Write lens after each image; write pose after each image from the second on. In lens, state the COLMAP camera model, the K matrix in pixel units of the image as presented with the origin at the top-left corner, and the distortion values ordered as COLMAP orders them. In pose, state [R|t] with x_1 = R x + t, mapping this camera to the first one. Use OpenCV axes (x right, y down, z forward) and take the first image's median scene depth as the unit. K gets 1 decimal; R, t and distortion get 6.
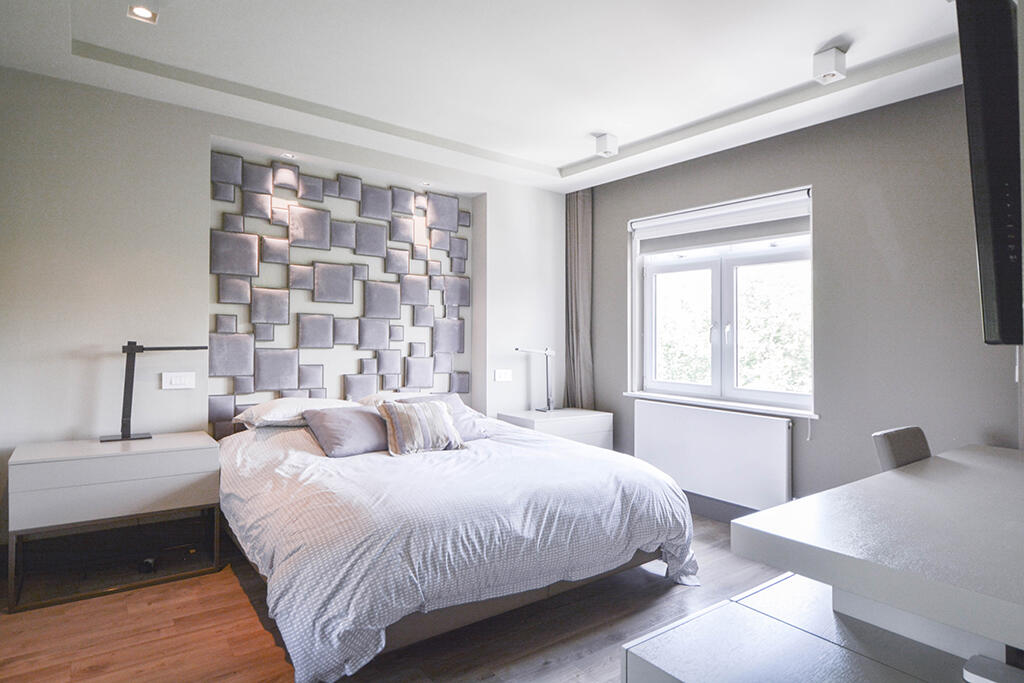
lens RADIAL K [[572.7, 0, 514.3], [0, 572.7, 338.2], [0, 0, 1]] dist [0.001682, -0.003771]
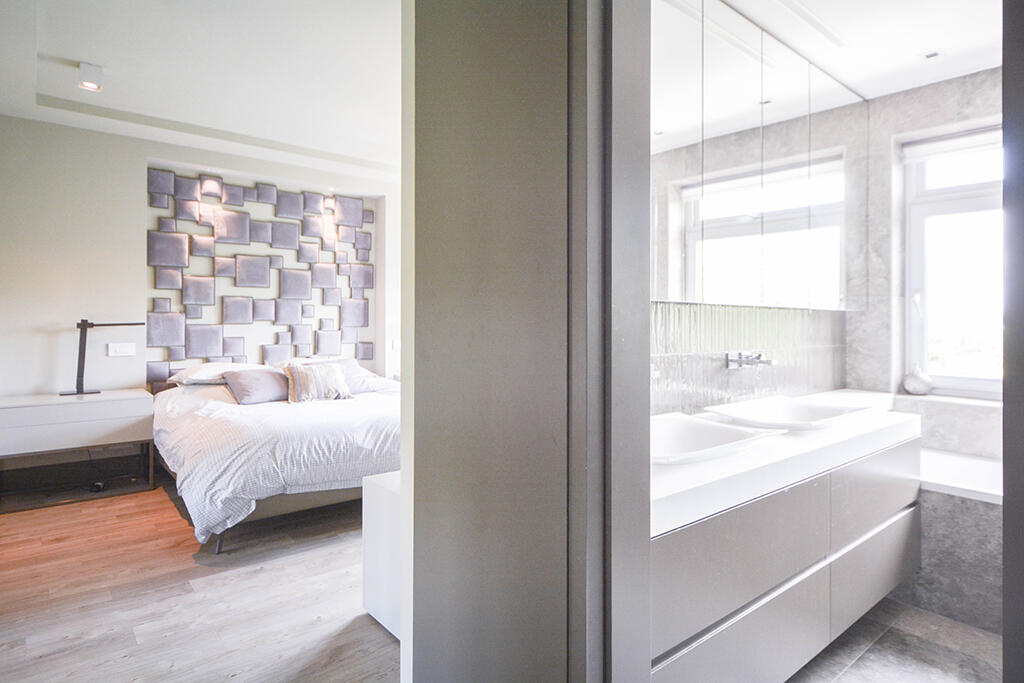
lens RADIAL K [[572.7, 0, 515.5], [0, 572.7, 311.6], [0, 0, 1]] dist [0.001682, -0.003771]
pose [[0.998326, -0.014096, 0.056096, 0.227499], [0.014629, 0.999852, -0.009102, 0.013382], [-0.055960, 0.009907, 0.998384, -0.338045]]
